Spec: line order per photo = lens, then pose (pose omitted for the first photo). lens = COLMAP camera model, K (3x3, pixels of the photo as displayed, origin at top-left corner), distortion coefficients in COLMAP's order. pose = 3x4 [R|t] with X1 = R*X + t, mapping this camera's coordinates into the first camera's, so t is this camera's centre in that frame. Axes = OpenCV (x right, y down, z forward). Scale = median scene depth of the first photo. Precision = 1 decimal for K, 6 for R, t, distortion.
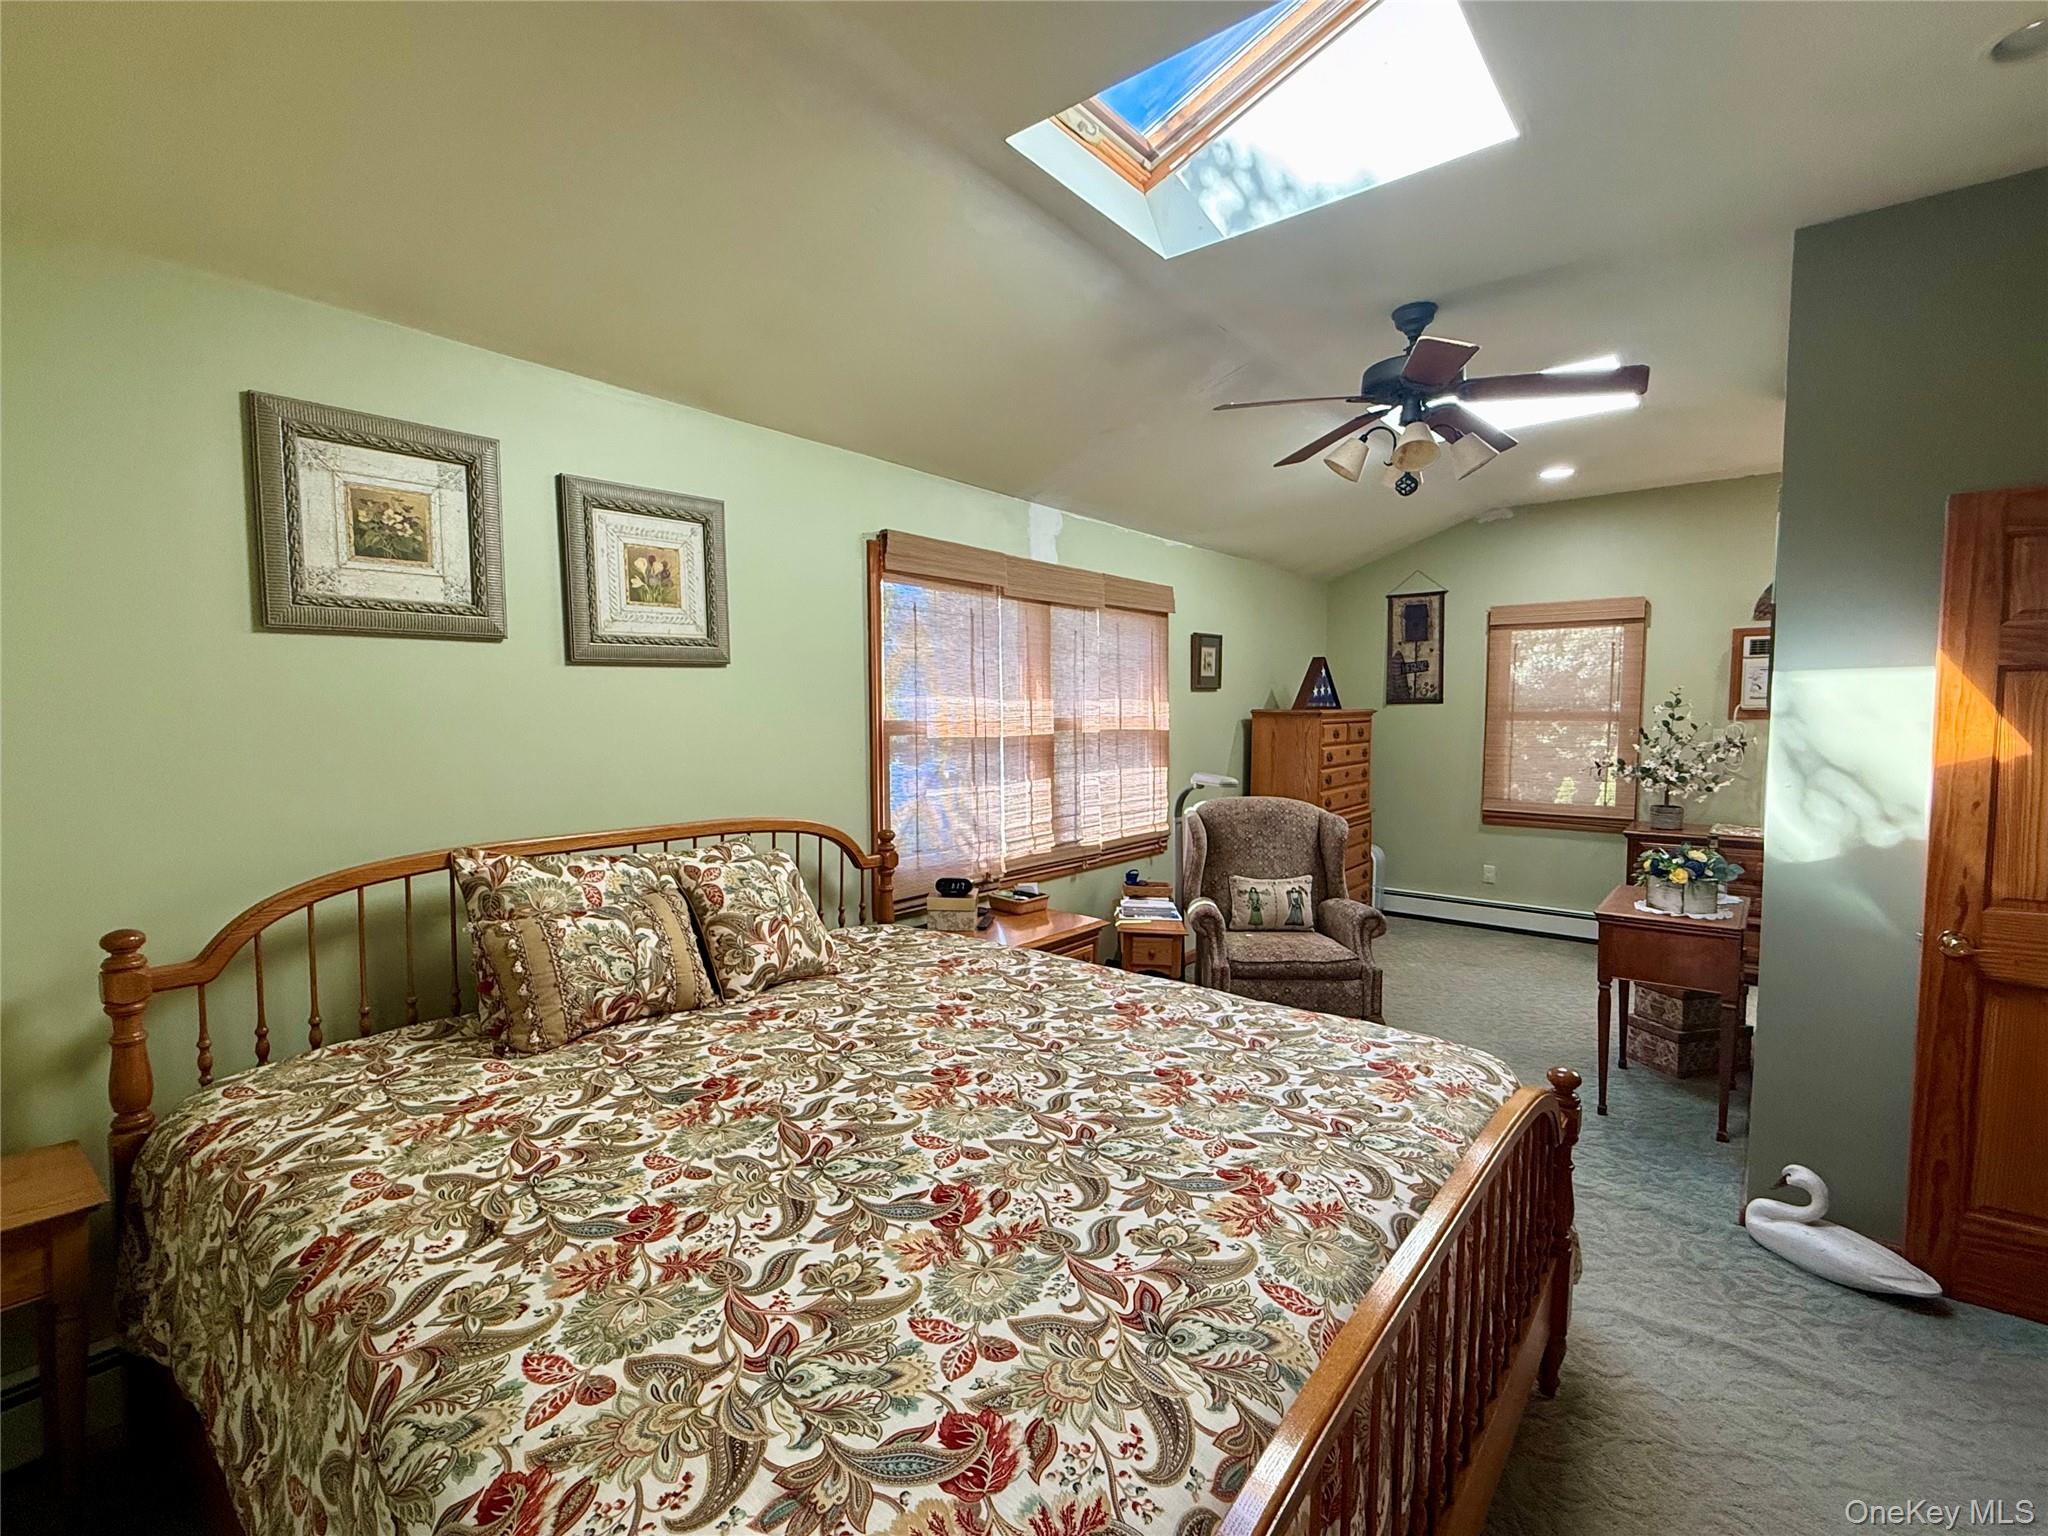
lens RADIAL K [[932.6, 0, 1023.5], [0, 932.6, 771.0], [0, 0, 1]] dist [-0.001850, 0.000982]
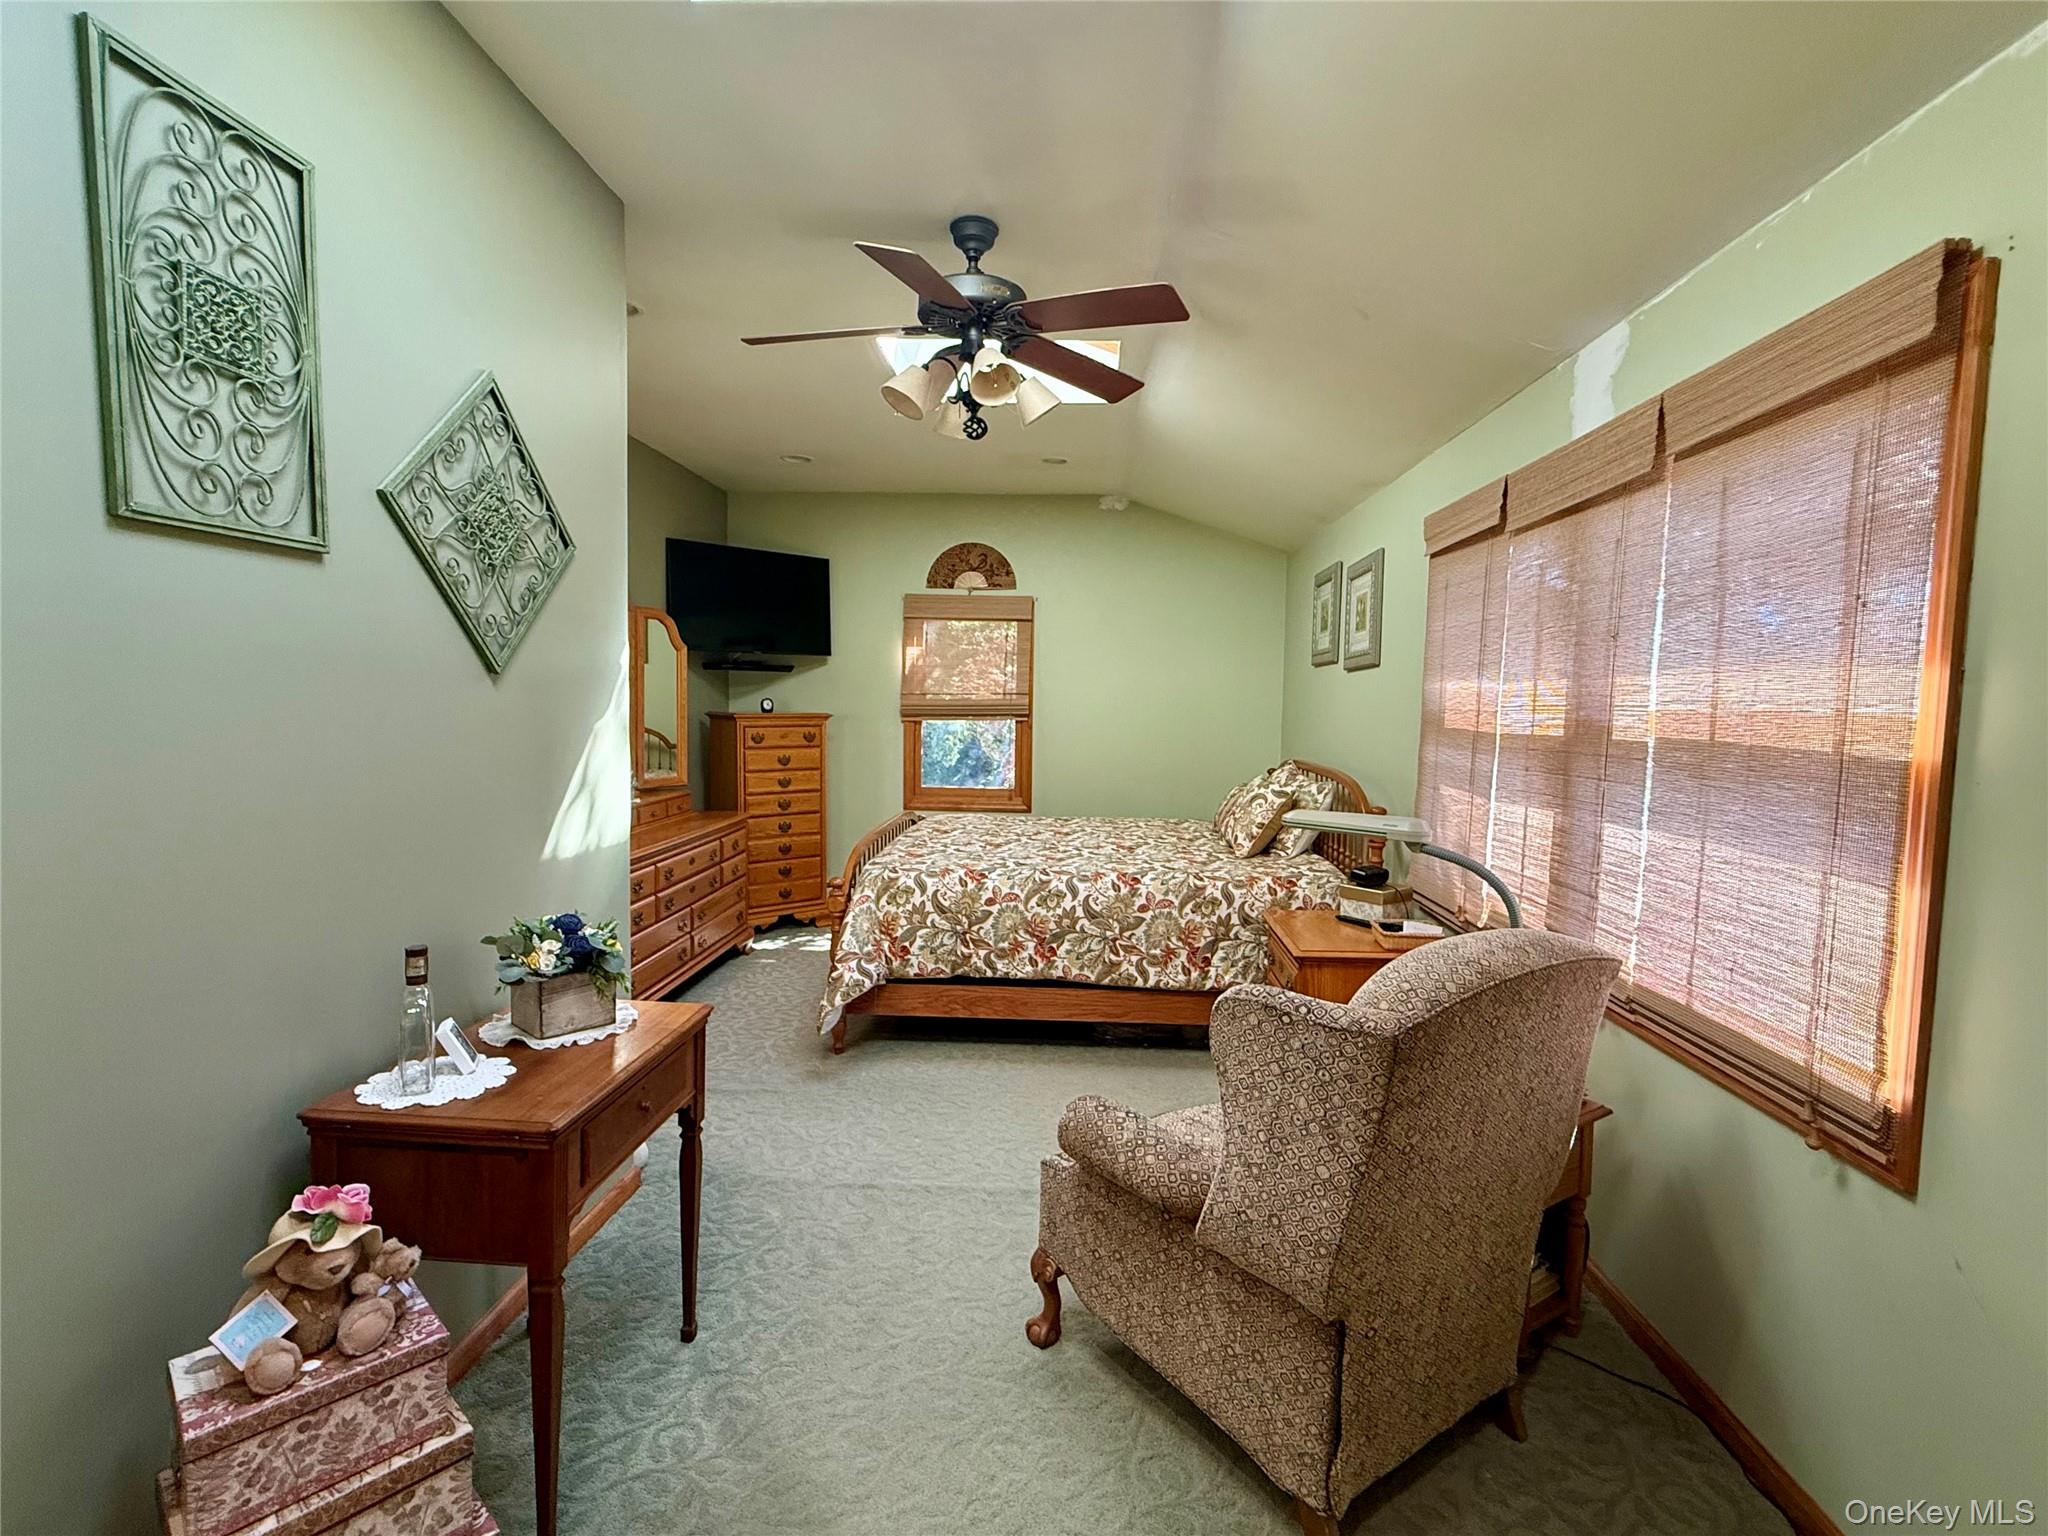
lens RADIAL K [[932.6, 0, 1024.0], [0, 932.6, 768.8], [0, 0, 1]] dist [-0.001850, 0.000982]
pose [[-0.820088, 0.025315, -0.571677, 0.587923], [-0.058917, 0.989976, 0.128356, -0.069002], [0.569196, 0.138945, -0.810376, 1.183495]]
